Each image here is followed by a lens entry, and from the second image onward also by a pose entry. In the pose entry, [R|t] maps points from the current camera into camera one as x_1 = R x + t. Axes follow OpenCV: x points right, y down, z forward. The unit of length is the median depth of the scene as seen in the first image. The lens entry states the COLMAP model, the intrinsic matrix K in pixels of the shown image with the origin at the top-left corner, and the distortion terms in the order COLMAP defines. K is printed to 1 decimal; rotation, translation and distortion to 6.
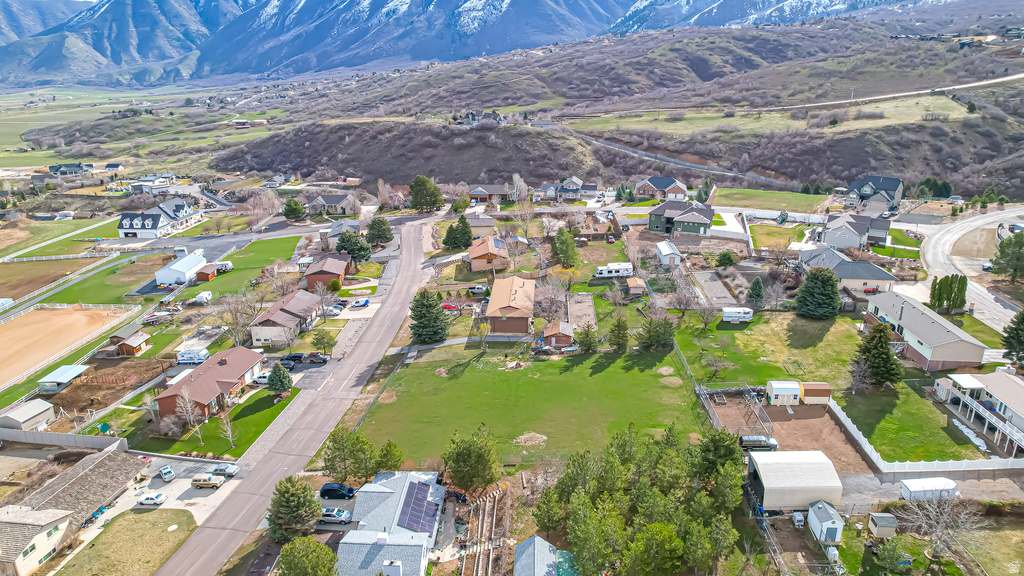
lens RADIAL K [[655.8, 0, 513.4], [0, 655.8, 289.8], [0, 0, 1]] dist [-0.079113, 0.070151]
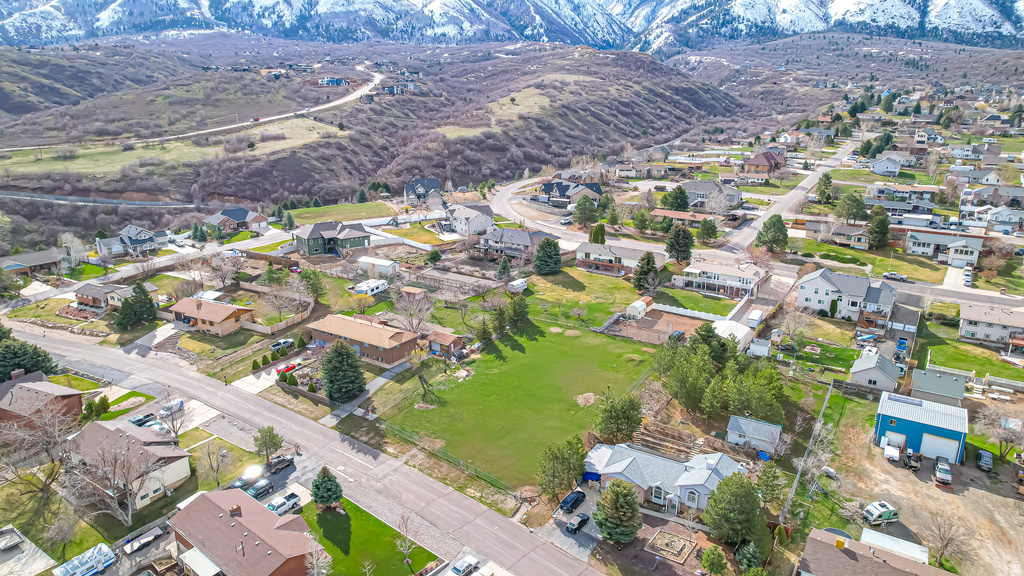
lens RADIAL K [[655.8, 0, 513.4], [0, 655.8, 289.8], [0, 0, 1]] dist [-0.079113, 0.070151]
pose [[0.506209, -0.242347, 0.827660, -0.212120], [0.275309, 0.954900, 0.111221, -0.029003], [-0.817287, 0.171561, 0.550099, 0.088056]]
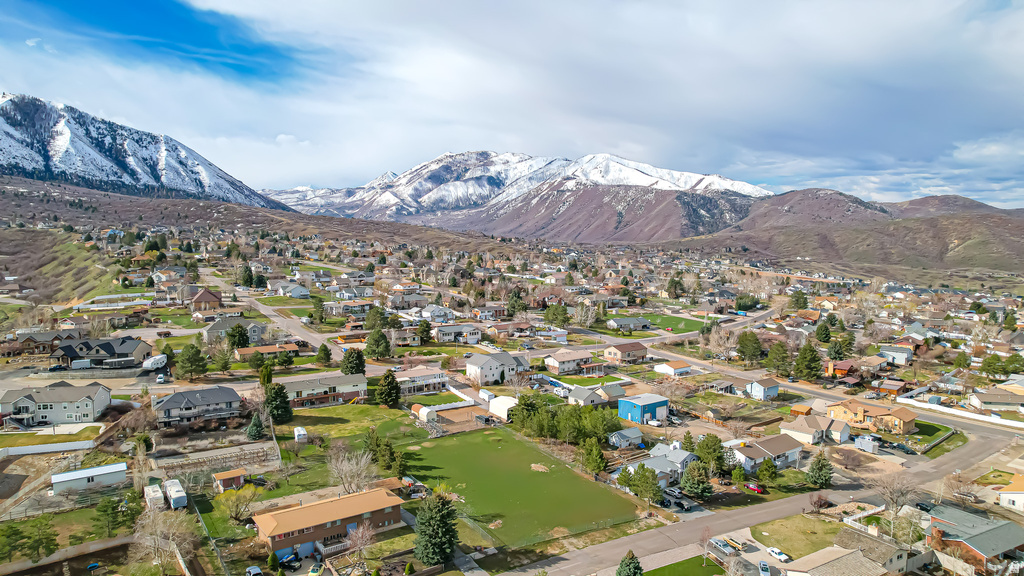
lens RADIAL K [[655.1, 0, 513.6], [0, 655.1, 288.5], [0, 0, 1]] dist [-0.075381, 0.066551]
pose [[-0.625158, -0.056548, 0.778447, -0.234108], [0.255692, 0.927495, 0.272717, -0.125751], [-0.737427, 0.369534, -0.565372, 0.373870]]
